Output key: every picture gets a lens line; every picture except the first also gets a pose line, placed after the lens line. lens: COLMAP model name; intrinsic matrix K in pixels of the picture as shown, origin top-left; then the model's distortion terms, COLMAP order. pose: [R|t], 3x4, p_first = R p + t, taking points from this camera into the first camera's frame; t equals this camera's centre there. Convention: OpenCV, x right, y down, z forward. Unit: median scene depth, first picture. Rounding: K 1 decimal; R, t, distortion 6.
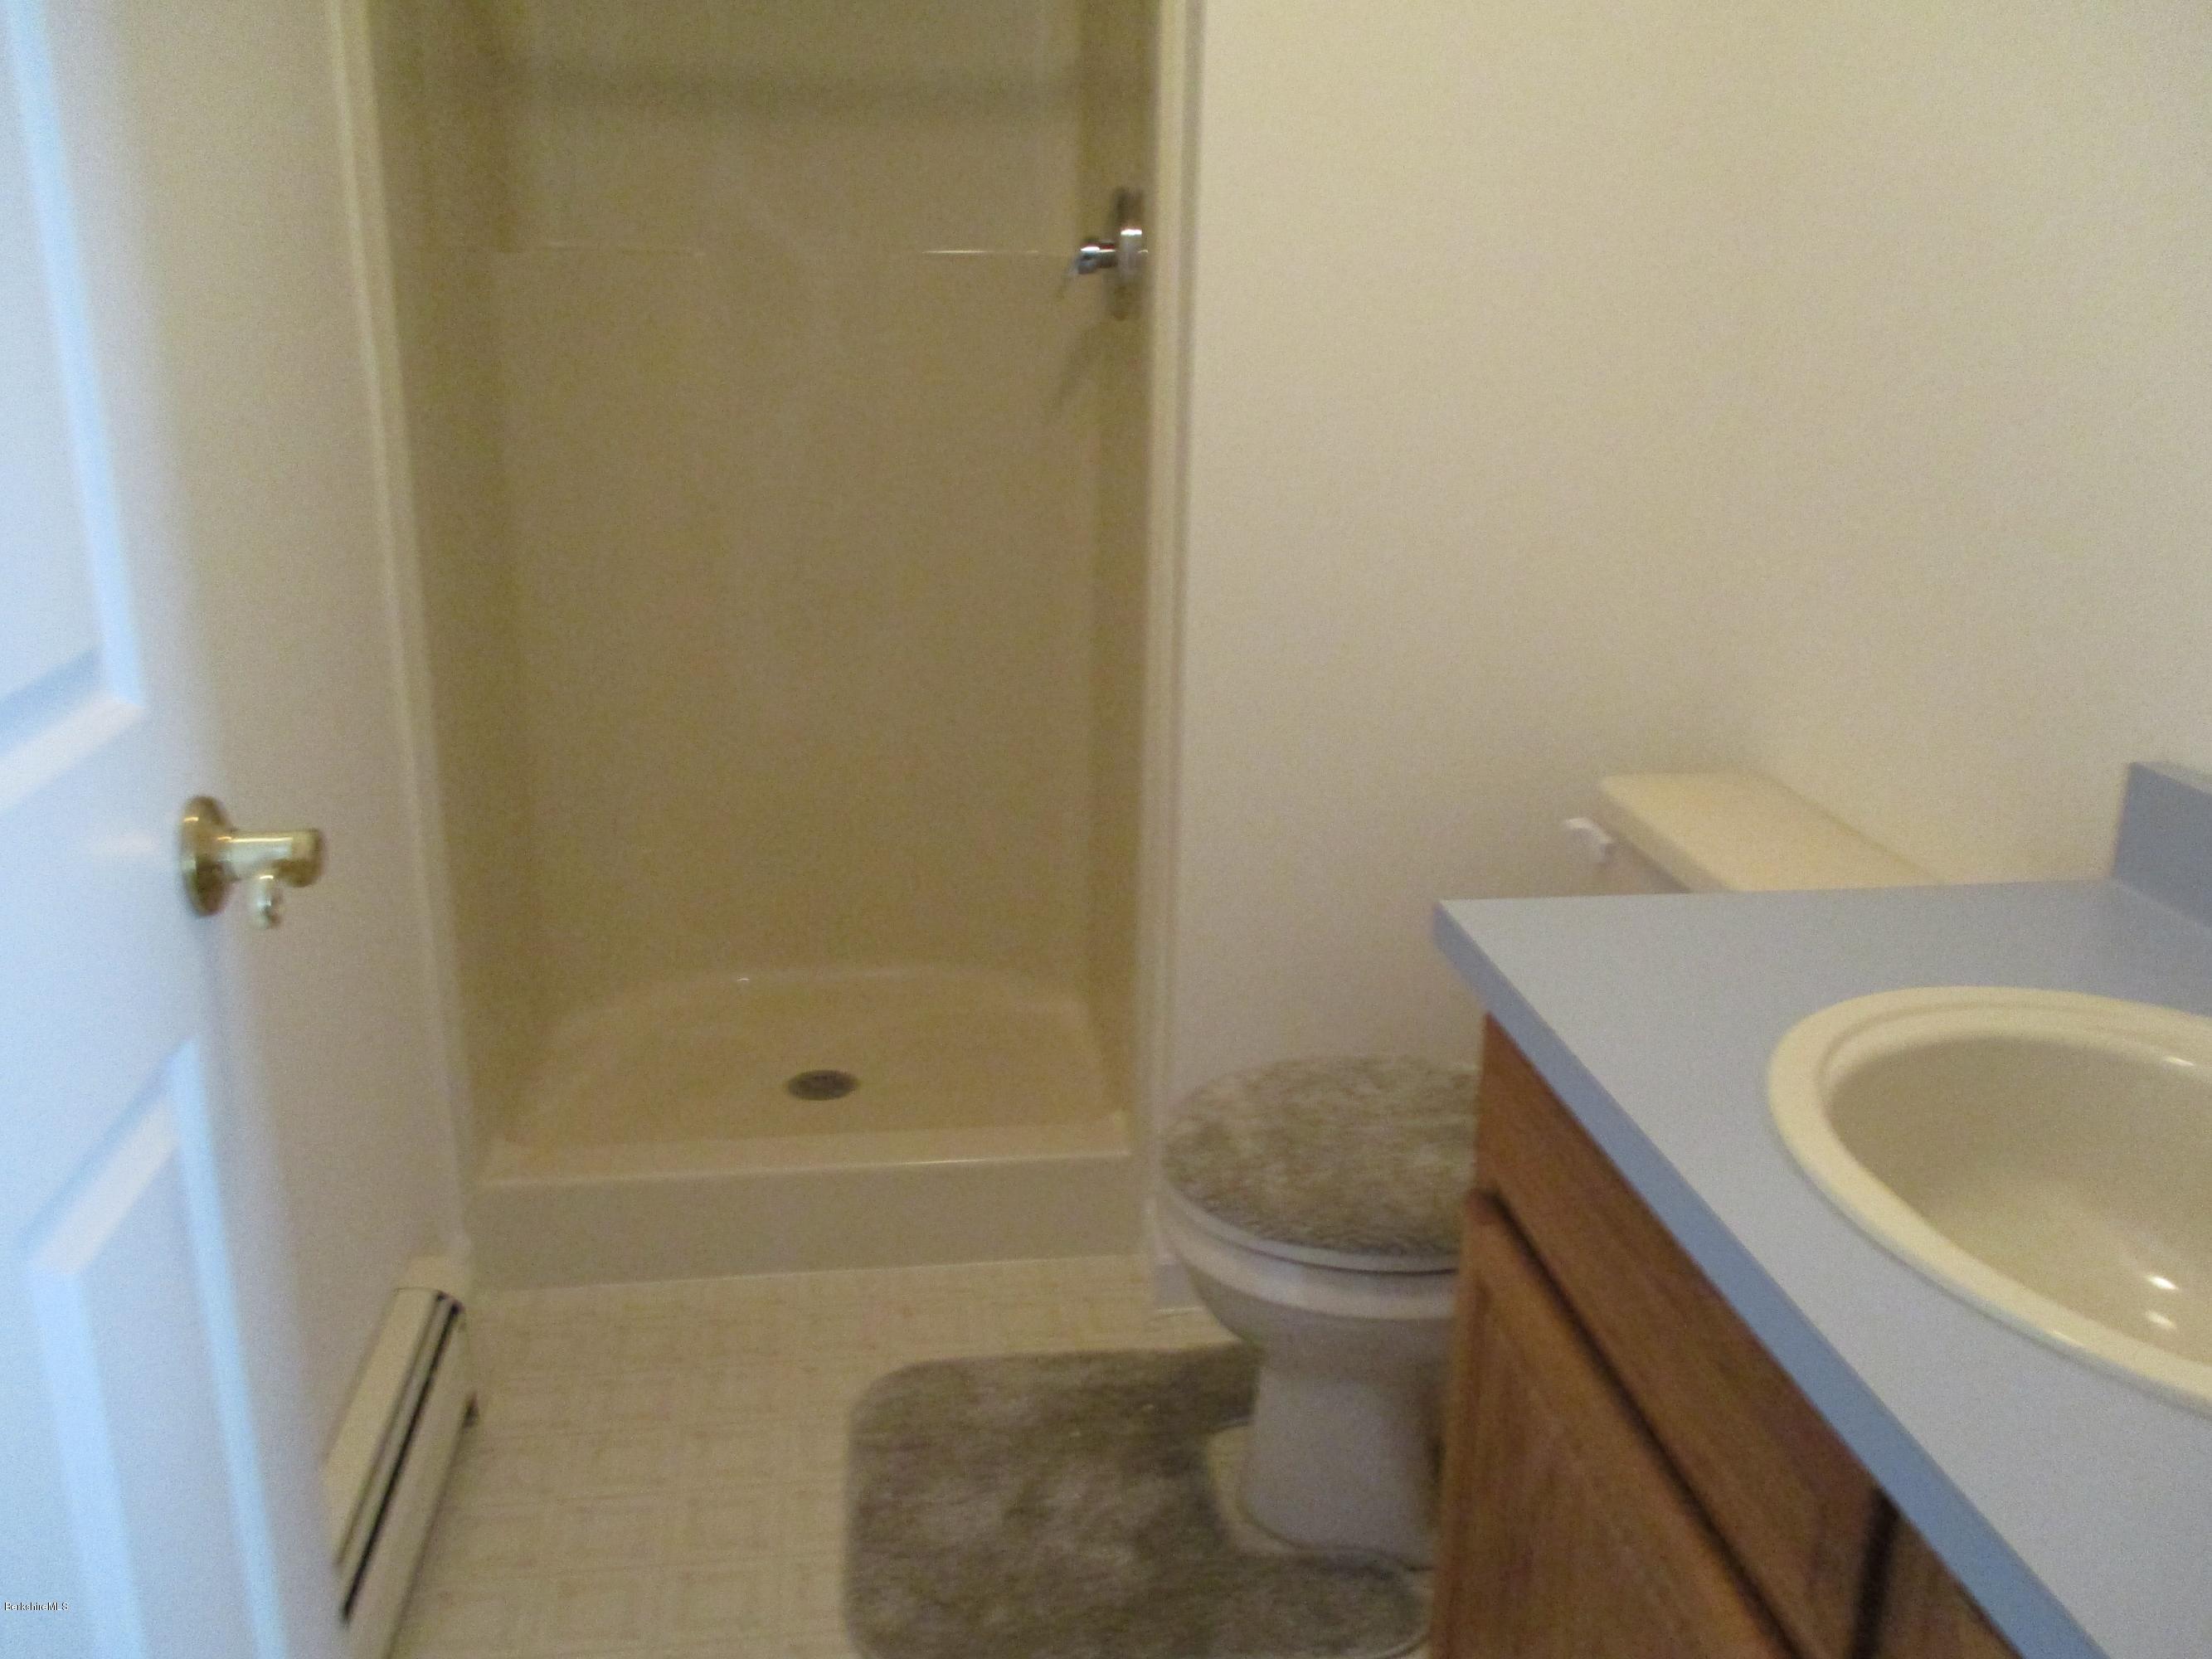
lens RADIAL K [[1877.3, 0, 1114.1], [0, 1877.3, 813.5], [0, 0, 1]] dist [-0.012186, 0.011616]
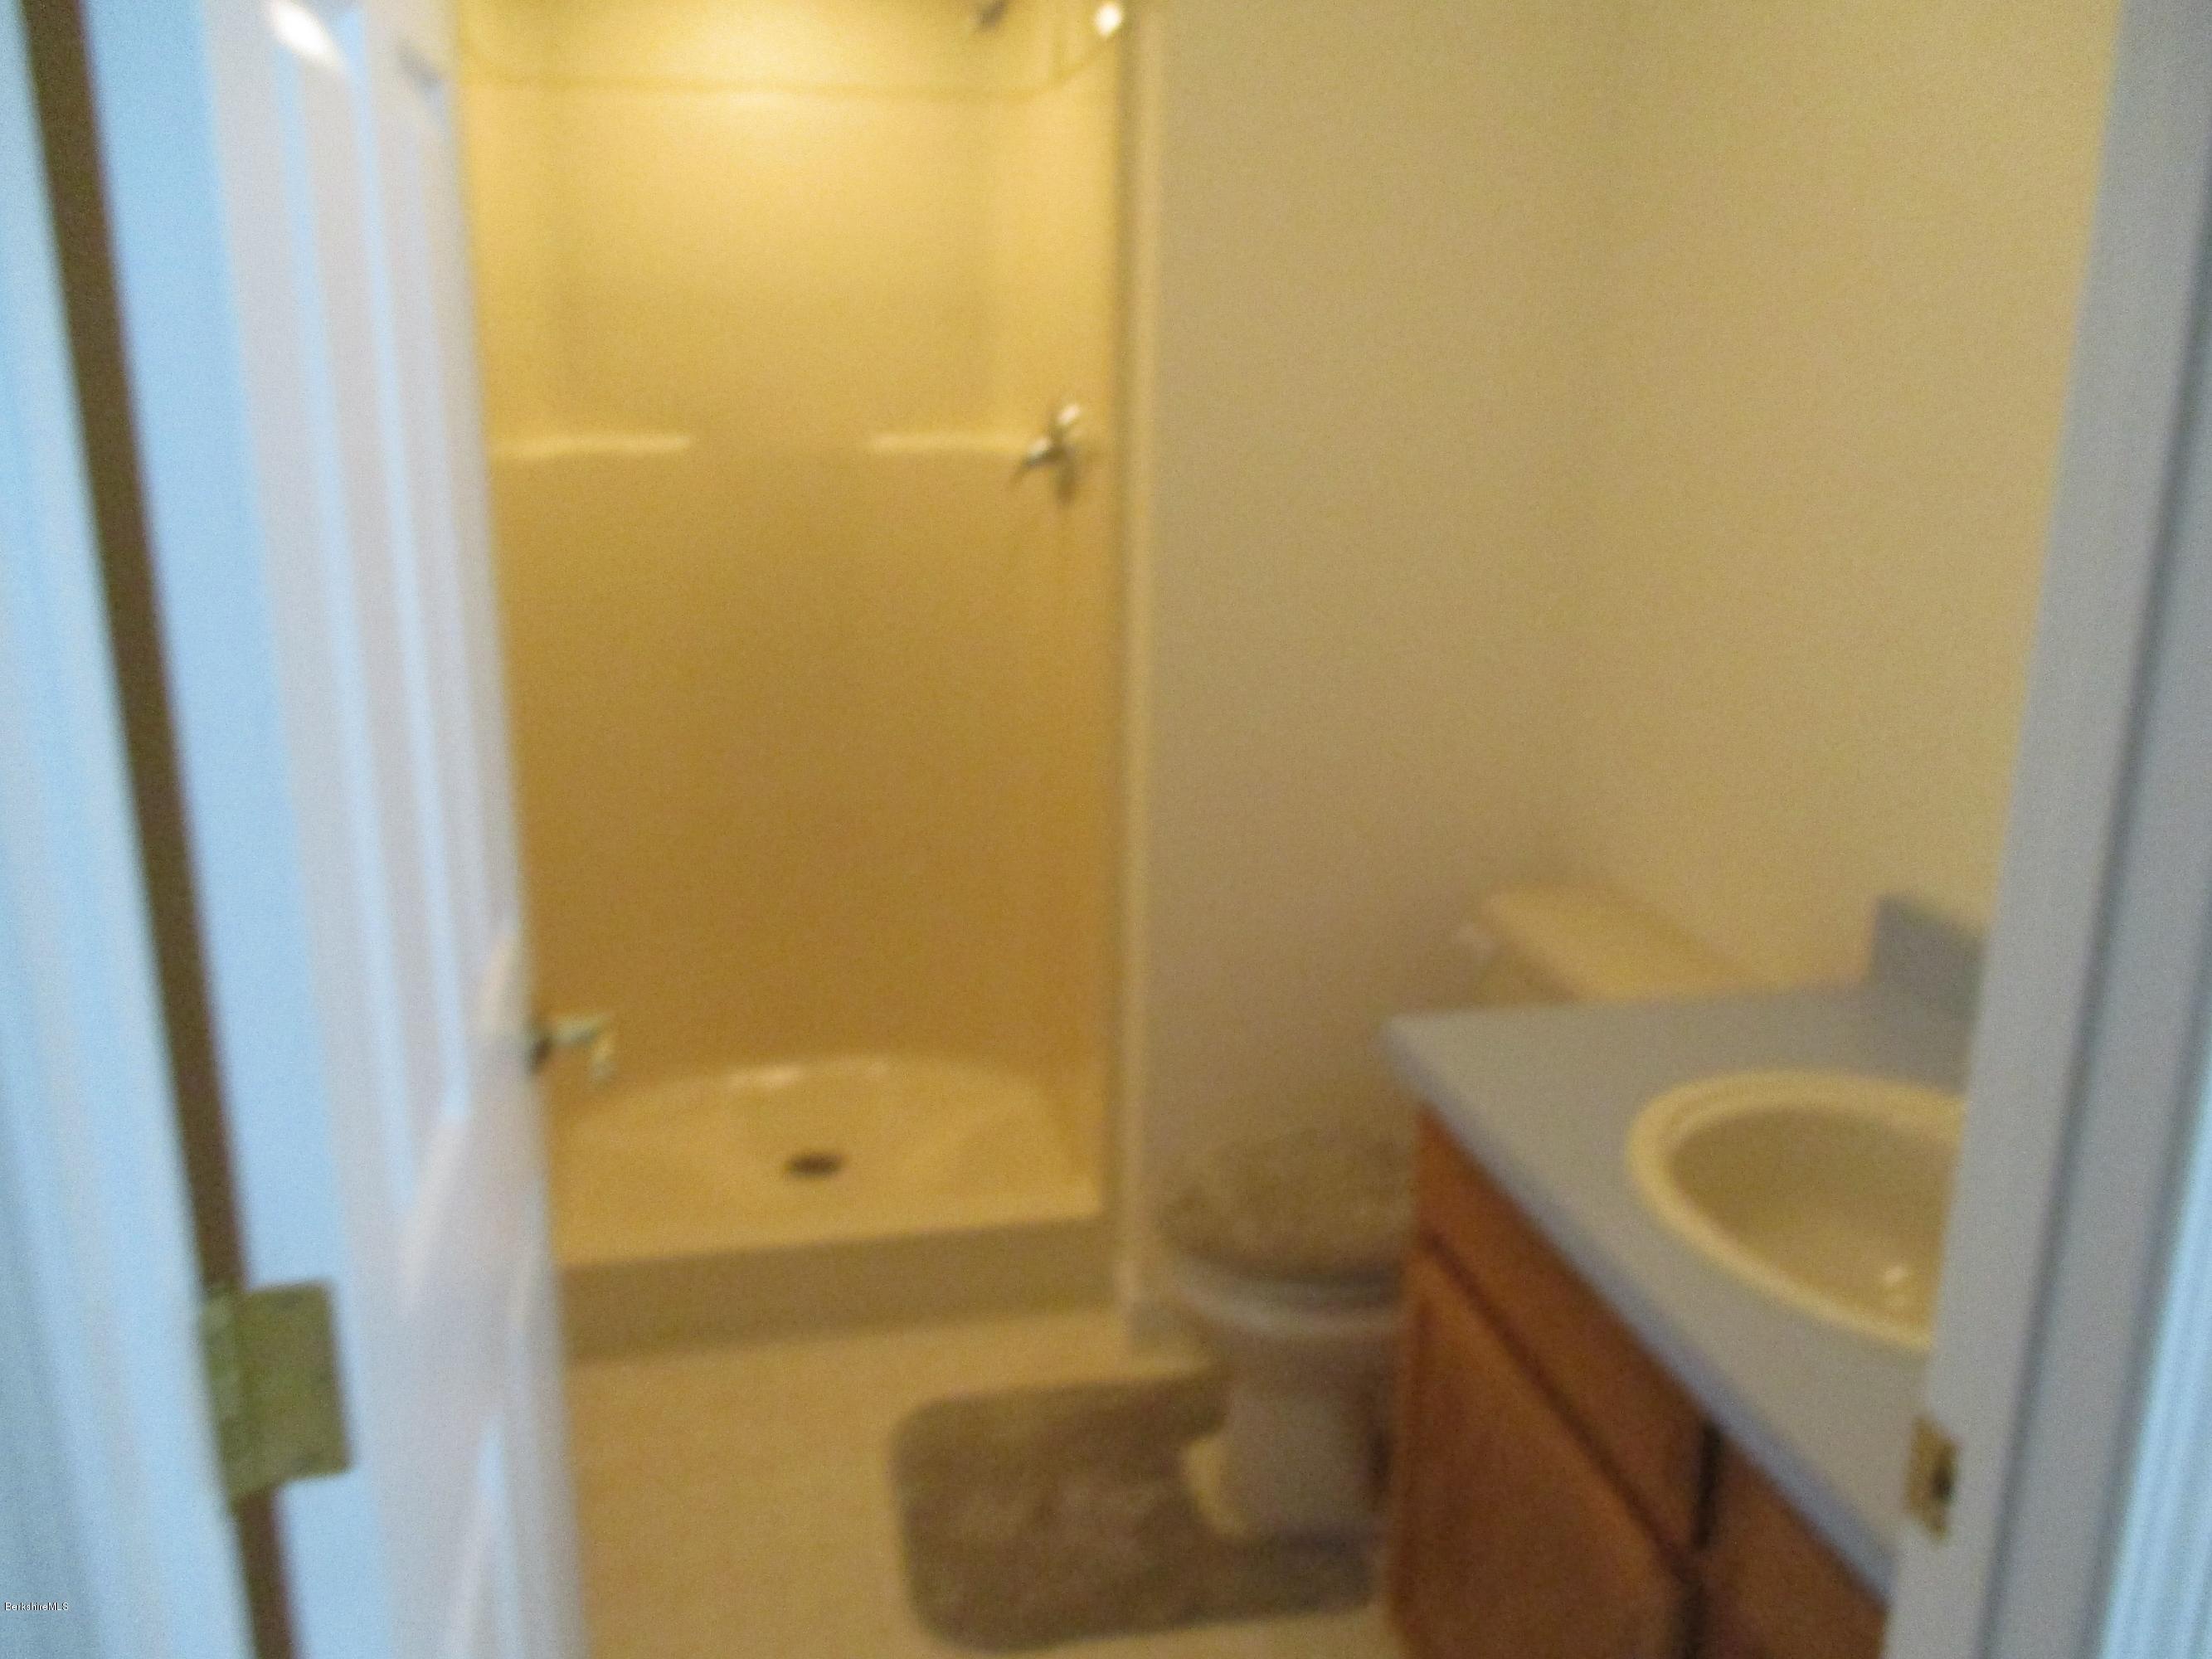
lens RADIAL K [[1877.3, 0, 1114.1], [0, 1877.3, 813.5], [0, 0, 1]] dist [-0.012186, 0.011616]
pose [[0.997490, -0.025903, 0.065897, -0.075585], [0.027457, 0.999363, -0.022790, -0.052665], [-0.065265, 0.024542, 0.997566, -0.233922]]
